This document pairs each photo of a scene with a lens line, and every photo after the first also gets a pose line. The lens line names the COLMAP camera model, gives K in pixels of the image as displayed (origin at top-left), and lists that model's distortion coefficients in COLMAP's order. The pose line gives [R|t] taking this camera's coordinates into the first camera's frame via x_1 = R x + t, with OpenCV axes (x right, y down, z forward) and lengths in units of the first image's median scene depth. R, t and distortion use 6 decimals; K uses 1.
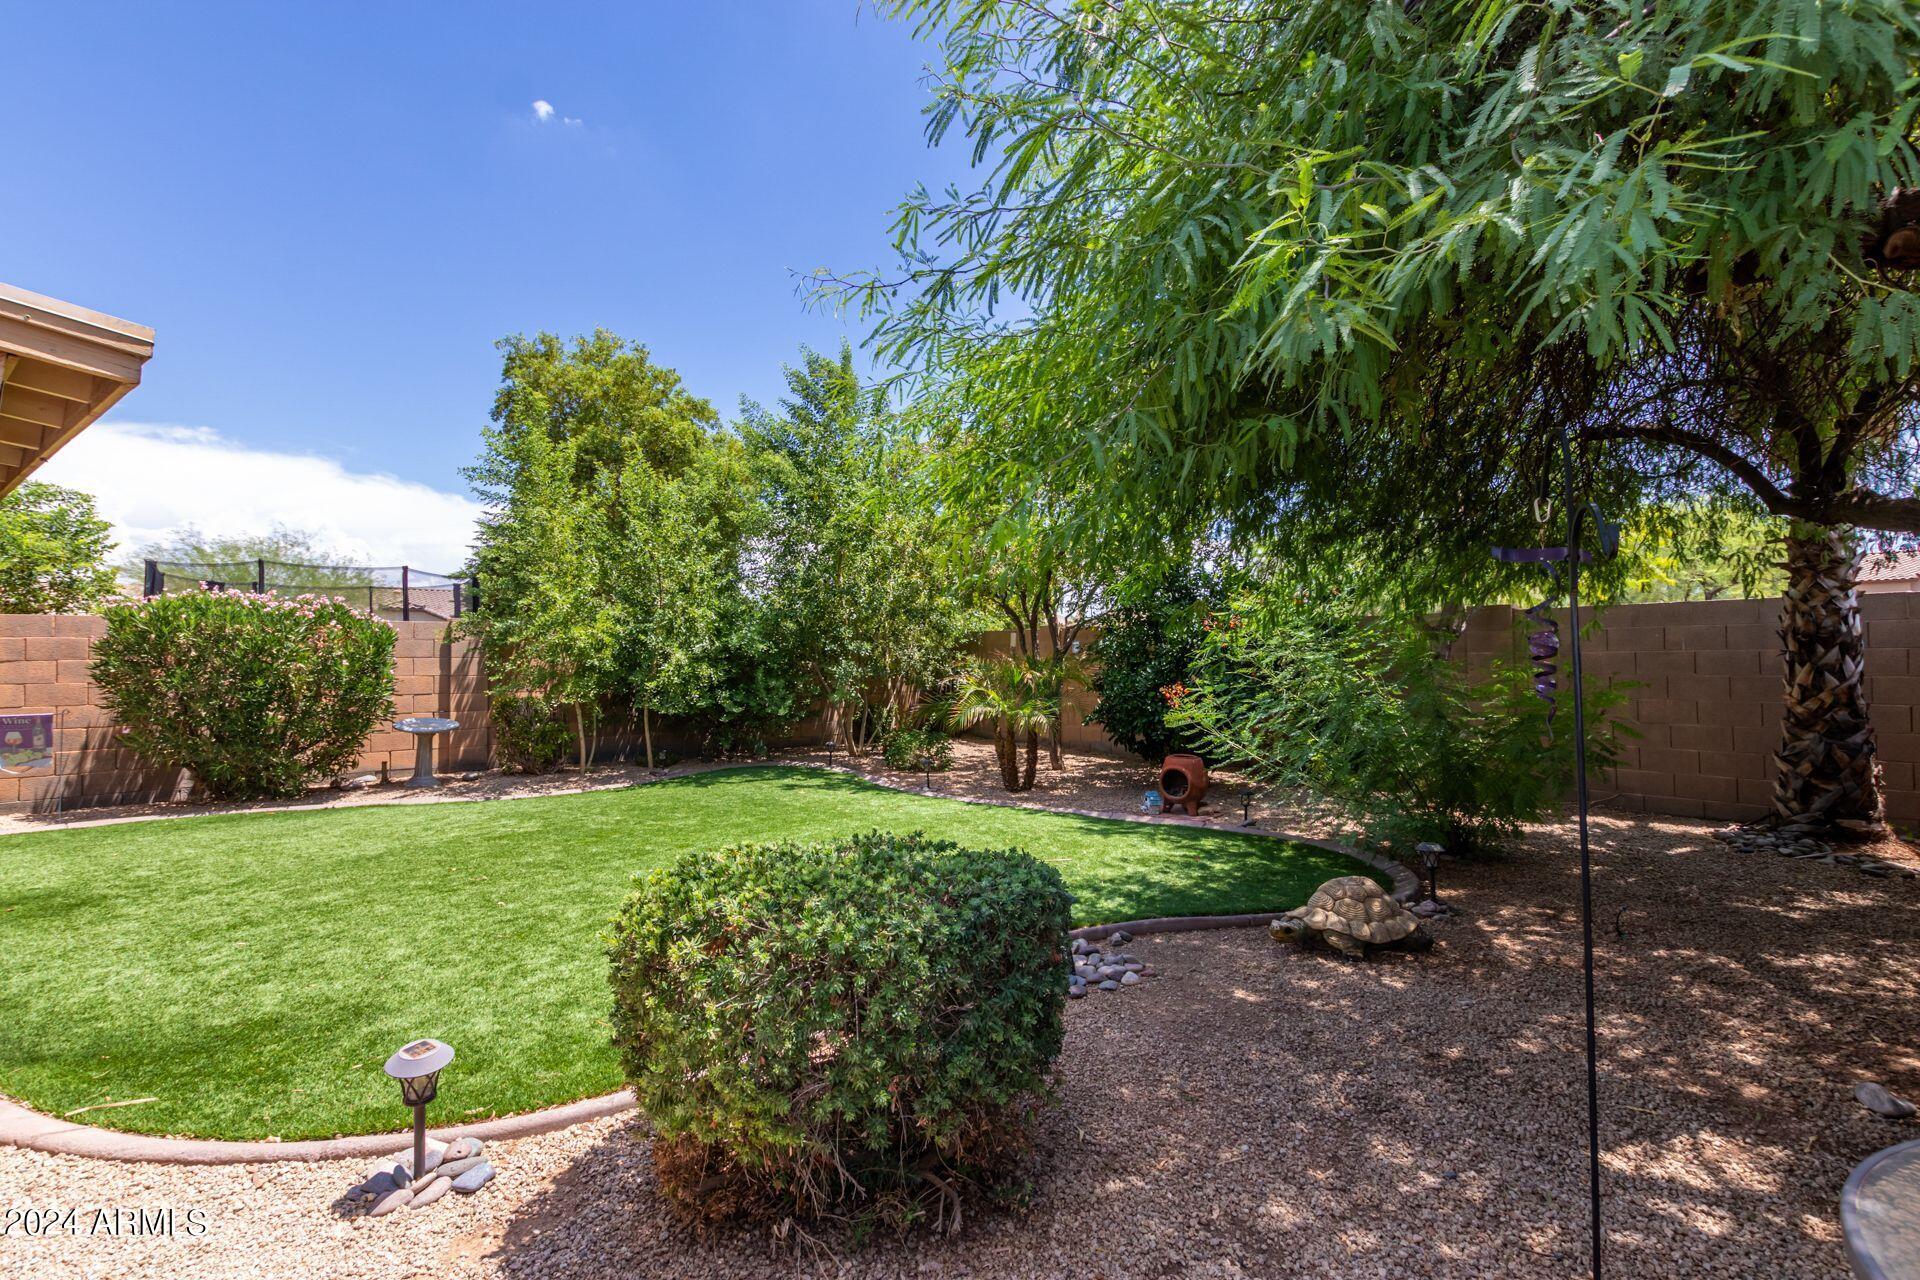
lens RADIAL K [[874.0, 0, 962.1], [0, 874.0, 638.2], [0, 0, 1]] dist [0.007270, -0.003211]
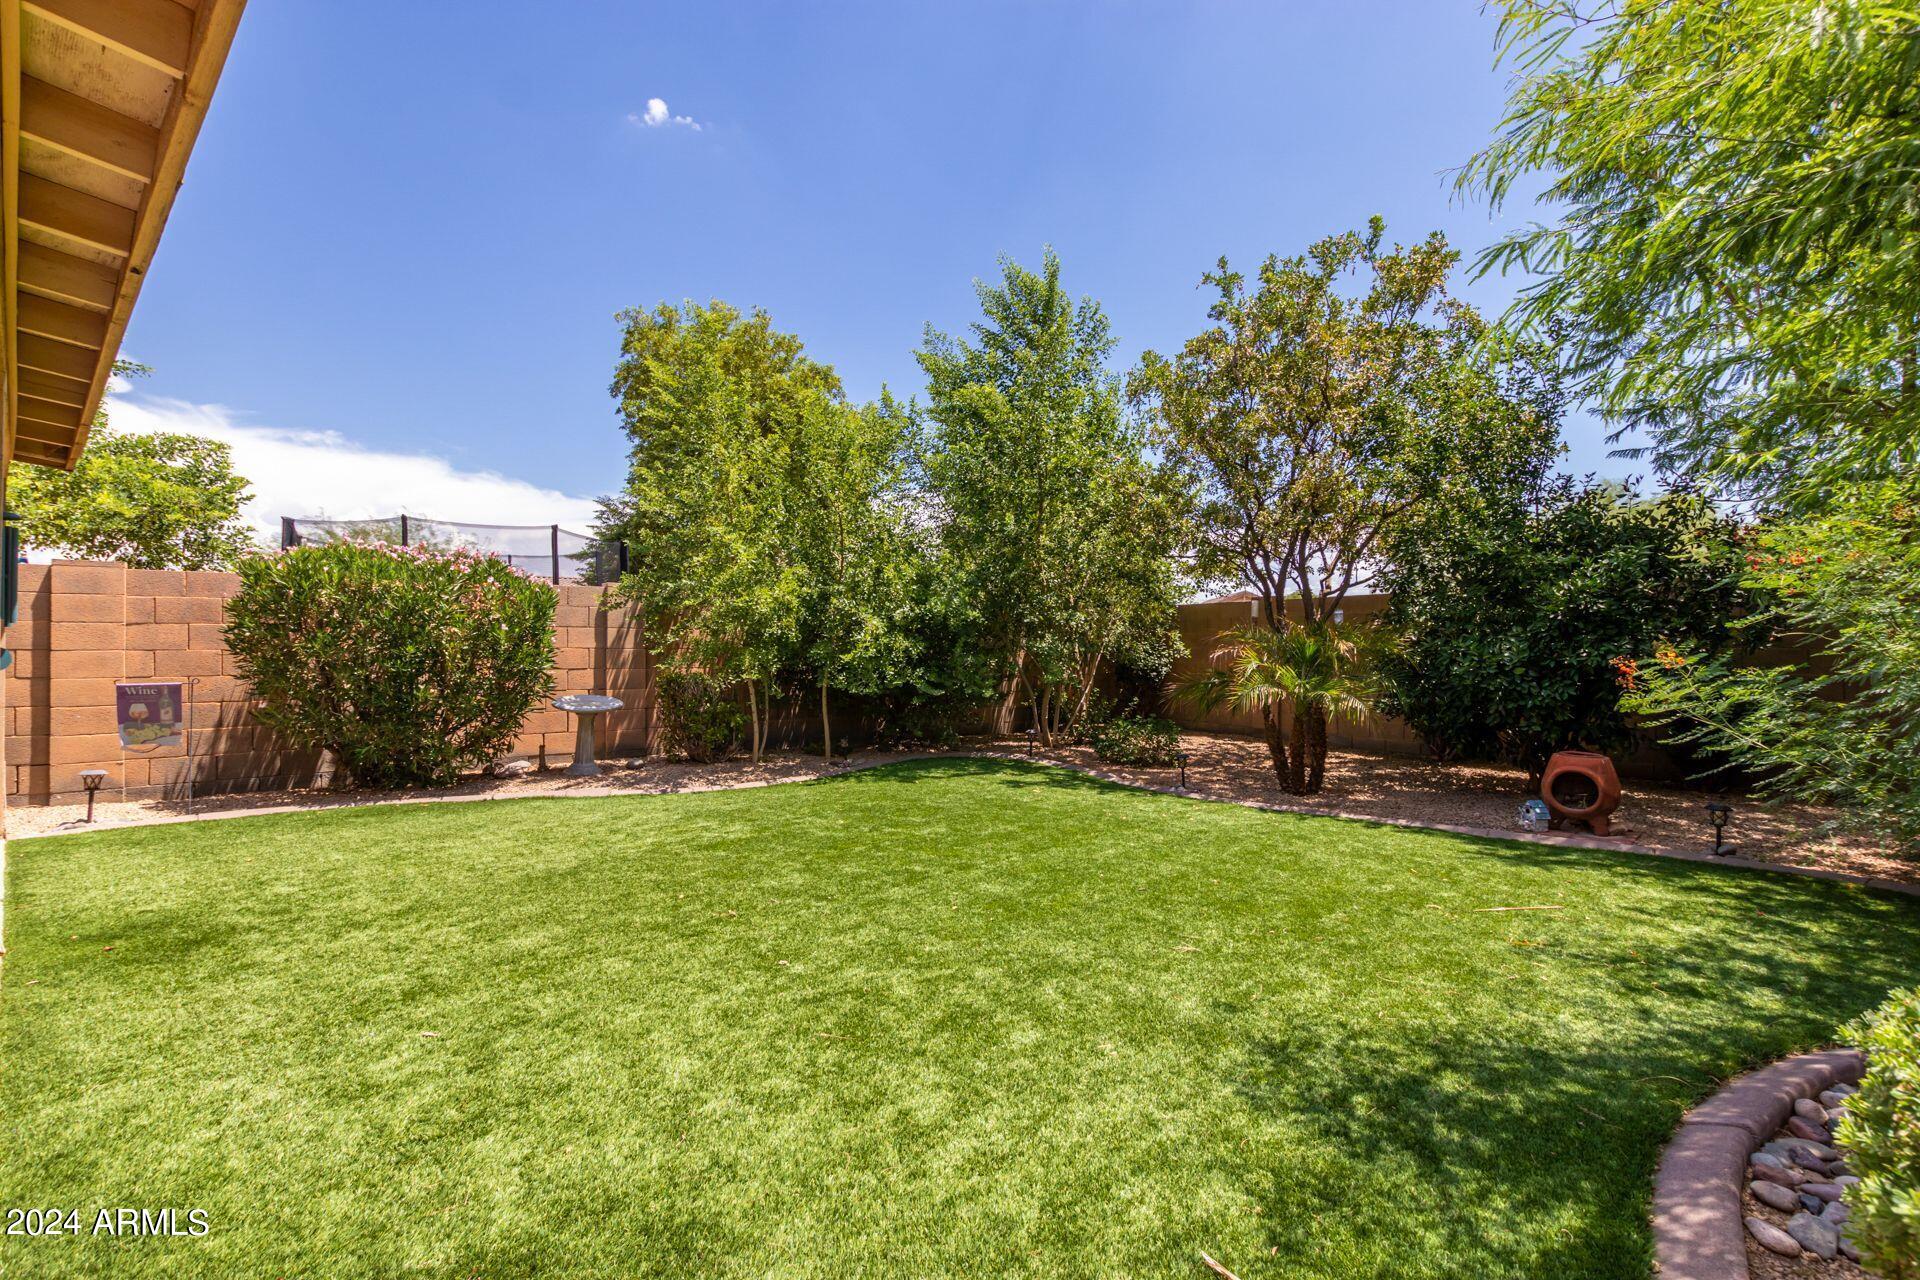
lens RADIAL K [[874.0, 0, 962.7], [0, 874.0, 636.3], [0, 0, 1]] dist [0.007270, -0.003211]
pose [[0.995998, 0.002795, -0.089326, -0.183899], [-0.002046, 0.999962, 0.008472, 0.027503], [0.089347, -0.008255, 0.995966, 0.196187]]
